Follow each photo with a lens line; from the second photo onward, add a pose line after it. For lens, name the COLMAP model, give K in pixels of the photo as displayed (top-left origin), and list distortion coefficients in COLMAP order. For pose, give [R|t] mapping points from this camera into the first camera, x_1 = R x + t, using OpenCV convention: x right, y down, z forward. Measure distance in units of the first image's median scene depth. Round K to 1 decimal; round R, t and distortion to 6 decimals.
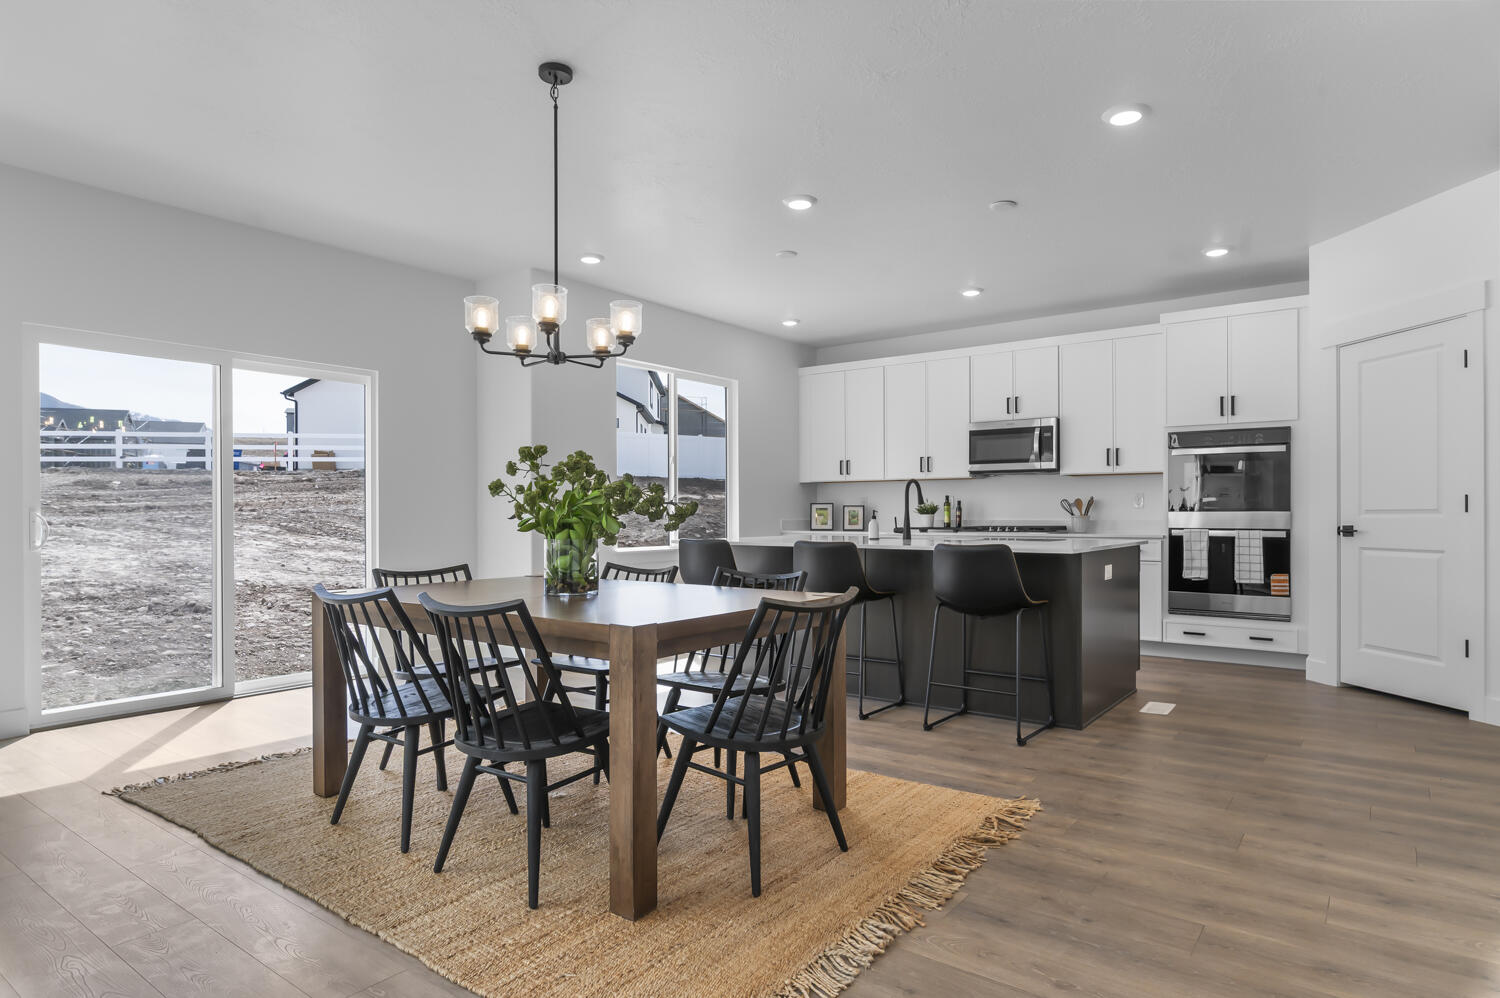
lens RADIAL K [[860.2, 0, 748.5], [0, 860.2, 508.8], [0, 0, 1]] dist [-0.005390, -0.002267]
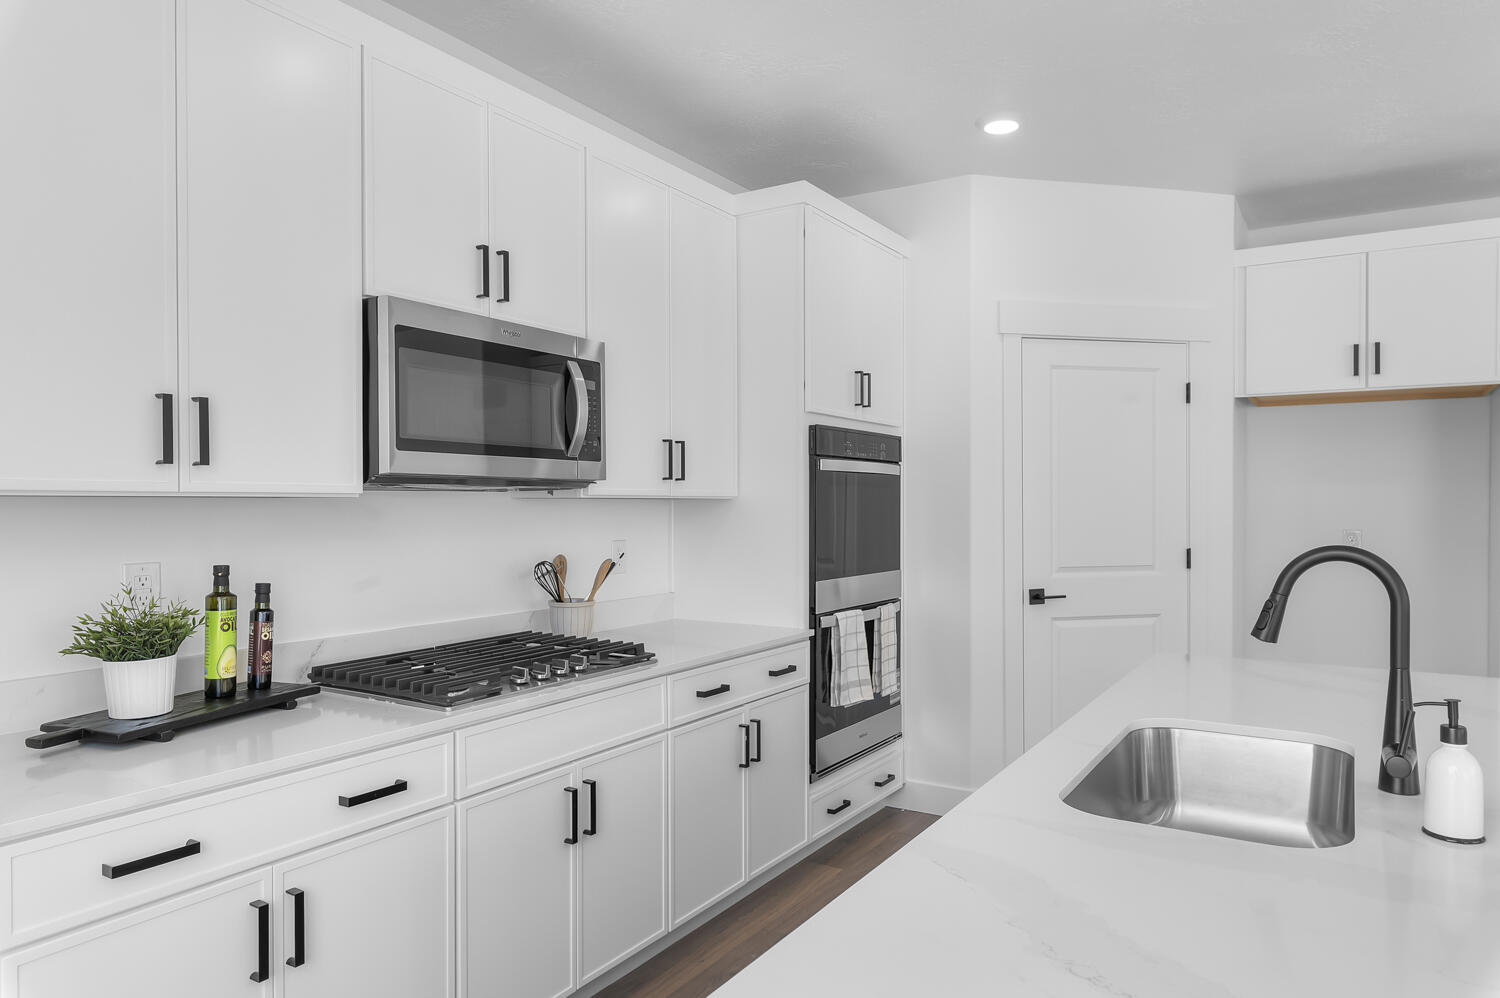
lens RADIAL K [[952.4, 0, 752.8], [0, 952.4, 501.0], [0, 0, 1]] dist [-0.017037, 0.006607]
pose [[-0.107643, -0.001969, 0.994188, -0.060157], [-0.009284, 0.999956, 0.000975, -0.044901], [-0.994146, -0.009125, -0.107657, 1.124115]]
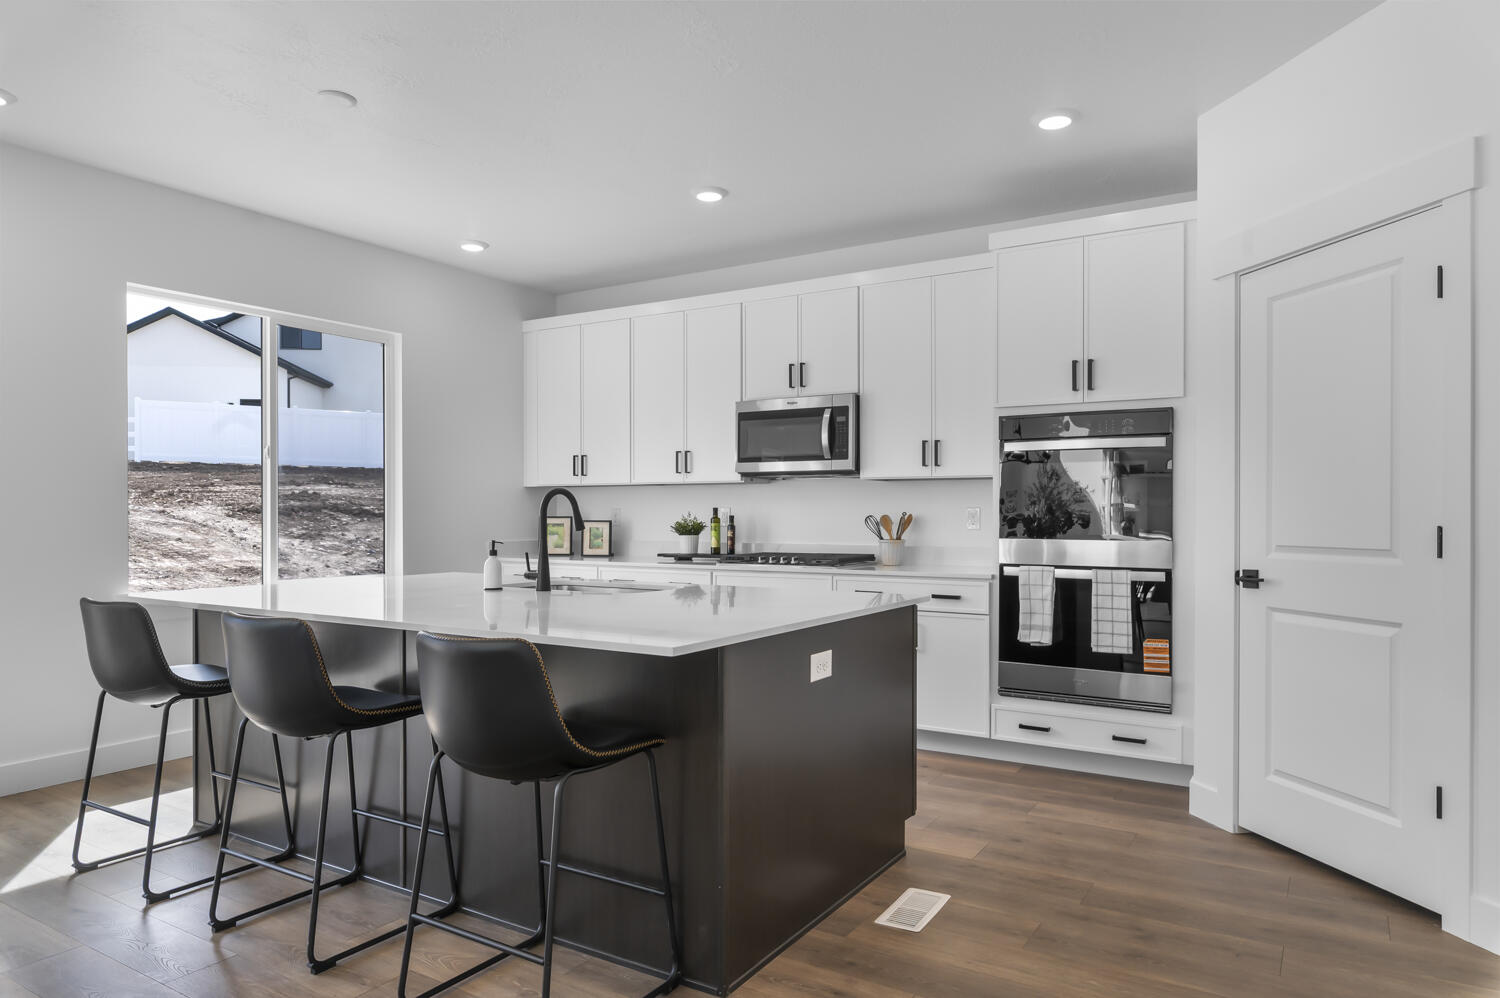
lens RADIAL K [[952.4, 0, 754.8], [0, 952.4, 510.9], [0, 0, 1]] dist [-0.017037, 0.006607]
pose [[0.995747, 0.002865, 0.092081, 0.245573], [-0.003111, 0.999992, 0.002525, -0.019136], [-0.092073, -0.002800, 0.995748, 0.311095]]
